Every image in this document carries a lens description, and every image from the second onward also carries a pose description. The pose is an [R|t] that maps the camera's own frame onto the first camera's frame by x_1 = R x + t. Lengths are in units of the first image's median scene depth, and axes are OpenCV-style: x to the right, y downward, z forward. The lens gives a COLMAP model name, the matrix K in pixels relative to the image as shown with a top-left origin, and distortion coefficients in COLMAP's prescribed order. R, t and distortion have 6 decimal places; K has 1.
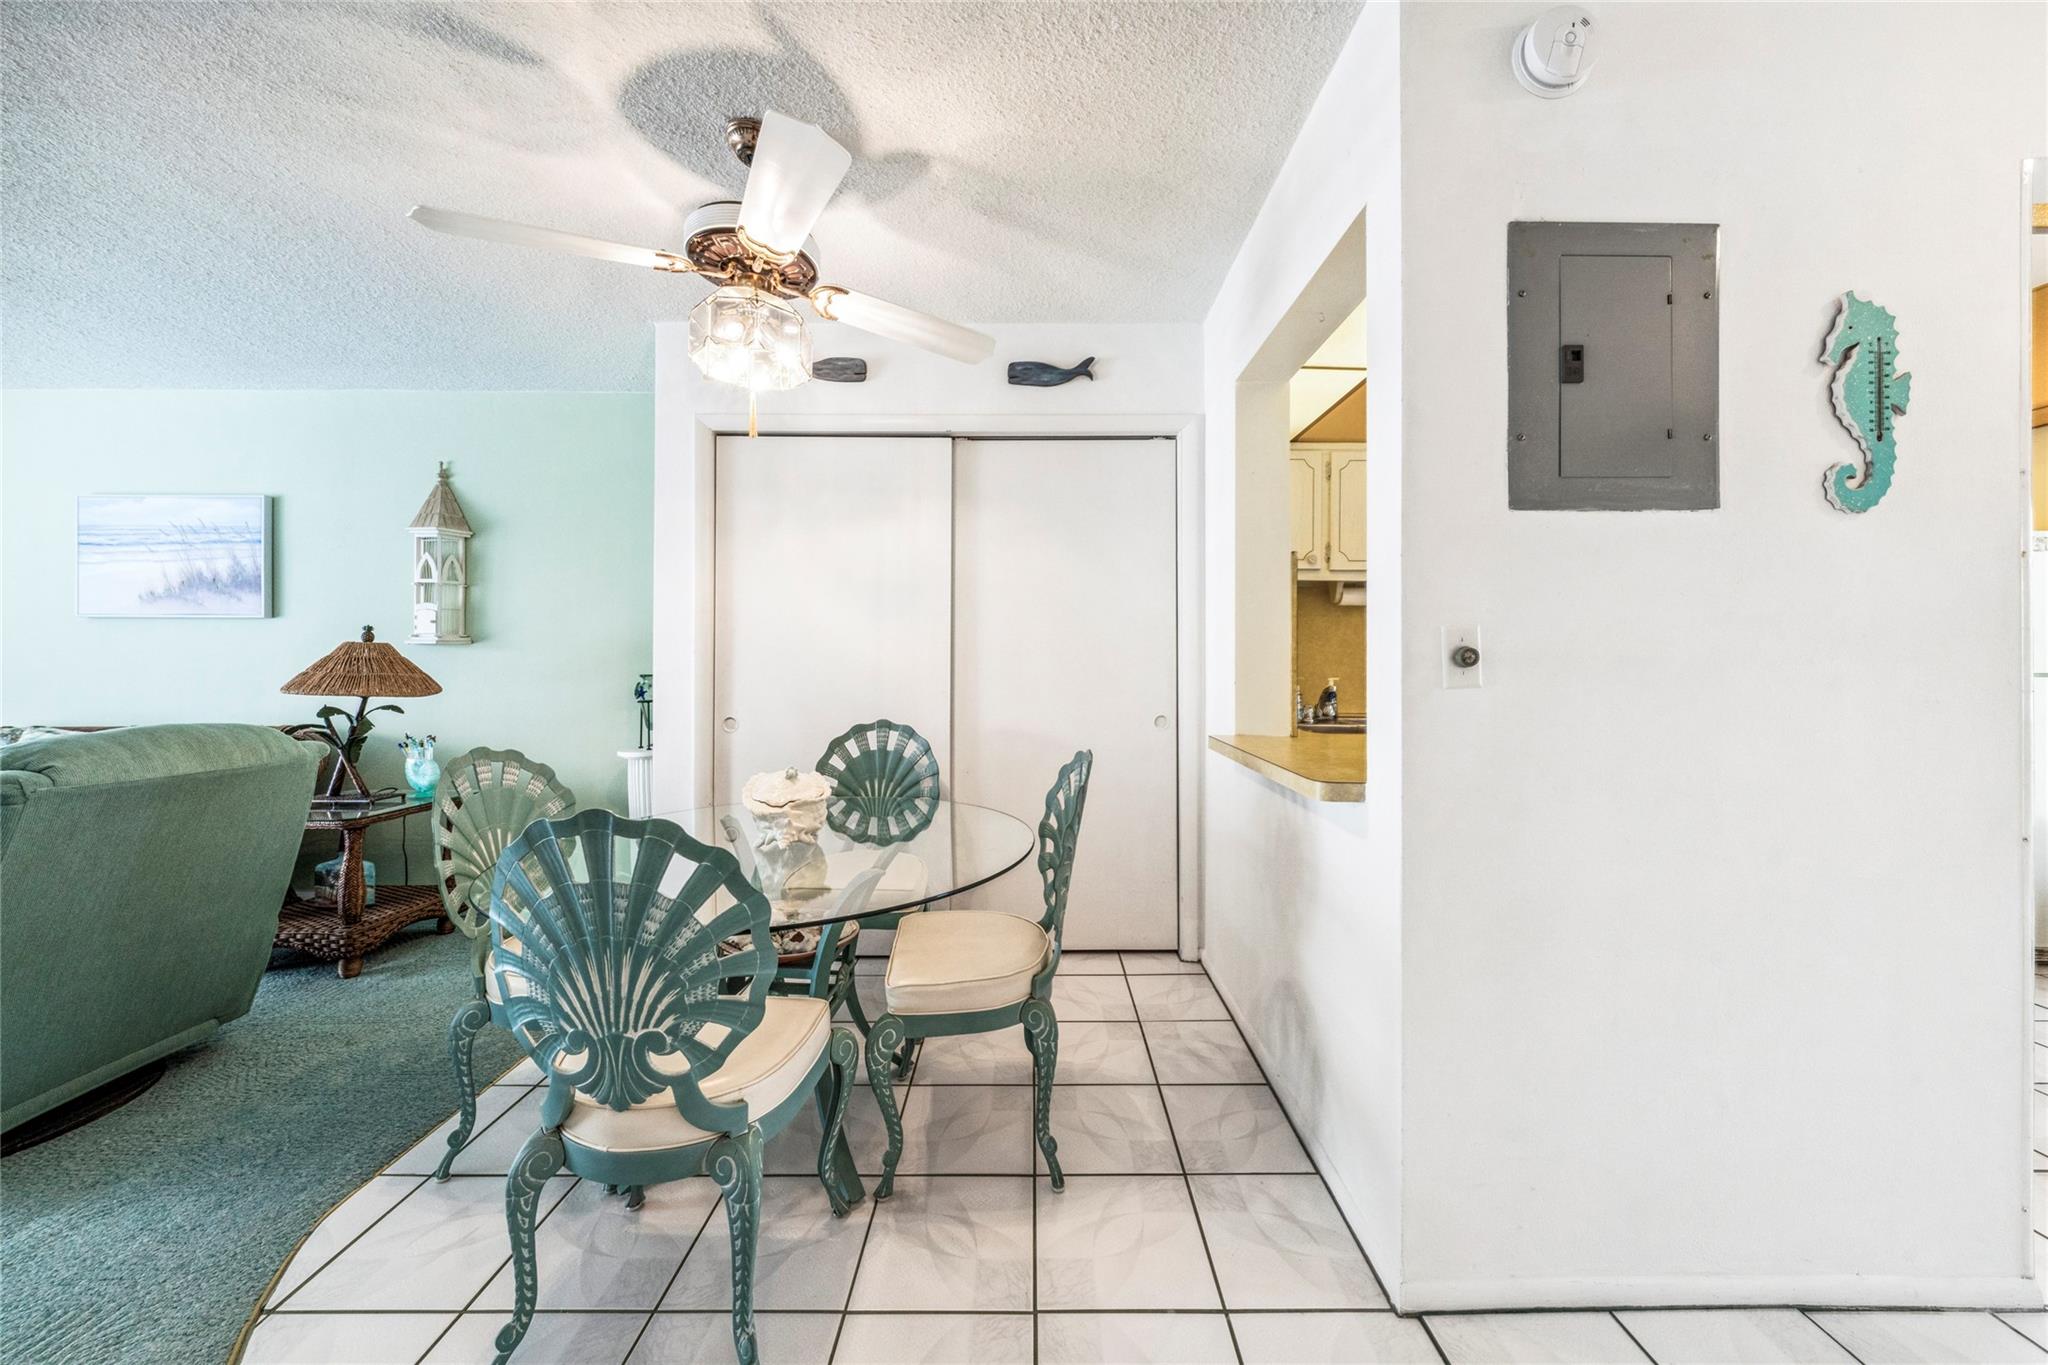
lens RADIAL K [[716.6, 0, 1063.2], [0, 716.6, 667.1], [0, 0, 1]] dist [-0.003032, 0.000457]
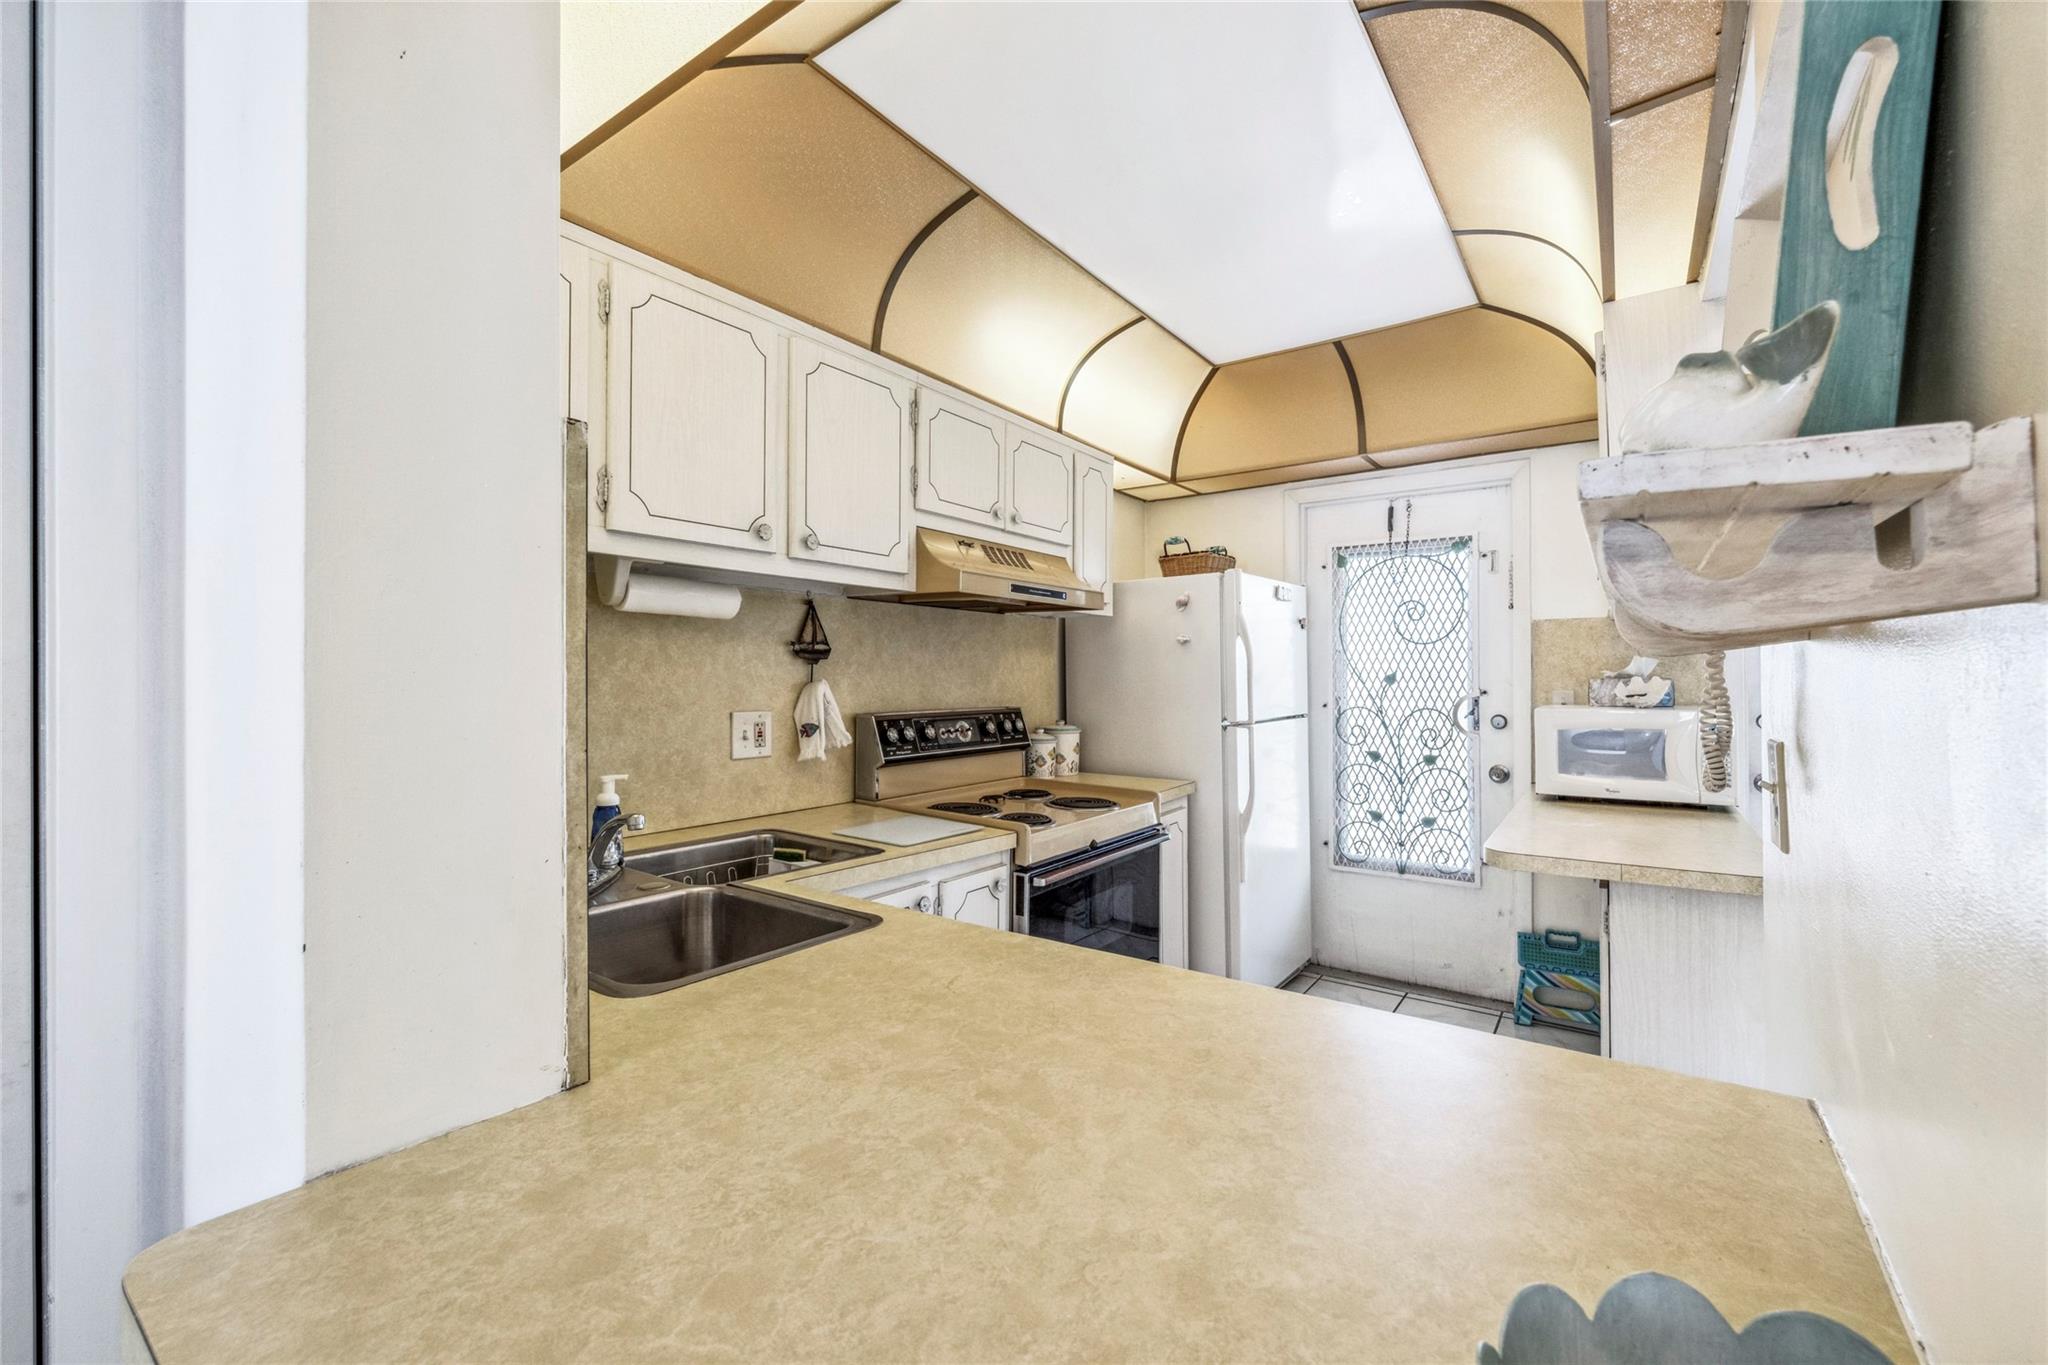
lens RADIAL K [[828.1, 0, 1027.6], [0, 828.1, 667.9], [0, 0, 1]] dist [-0.004088, 0.000707]
pose [[0.599609, 0.007678, 0.800256, 0.142399], [0.003979, 0.999913, -0.012575, -0.050283], [-0.800283, 0.010724, 0.599527, 0.568368]]
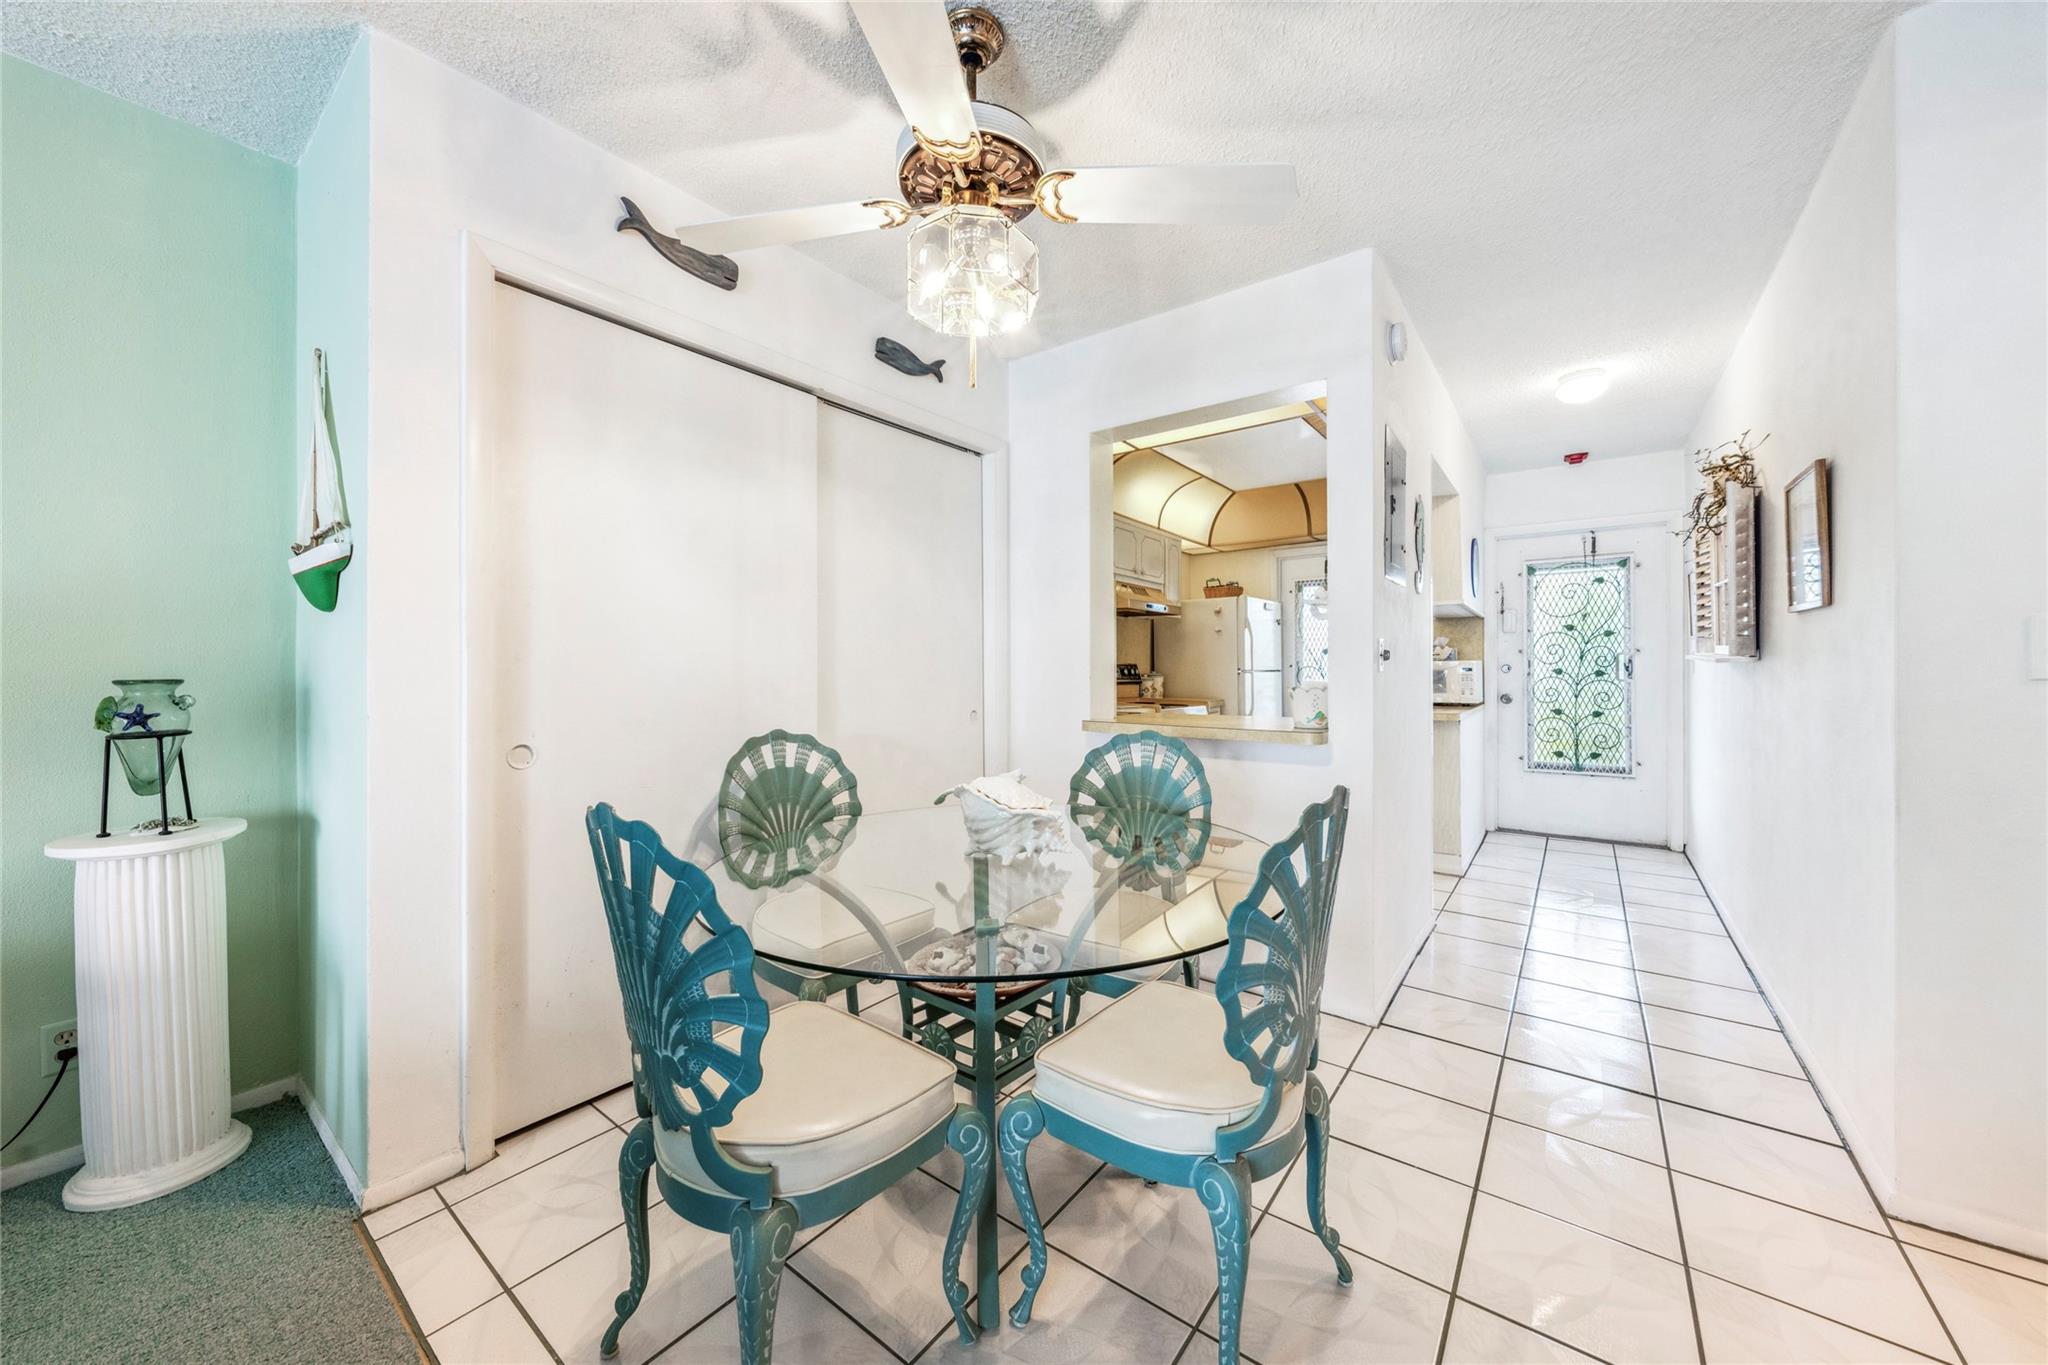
lens RADIAL K [[735.3, 0, 1013.7], [0, 735.3, 677.8], [0, 0, 1]] dist [0.000361, -0.000656]
pose [[0.619882, -0.008305, 0.784651, -0.719810], [0.006002, 0.999965, 0.005842, 0.011768], [-0.784672, 0.001088, 0.619910, 0.277946]]
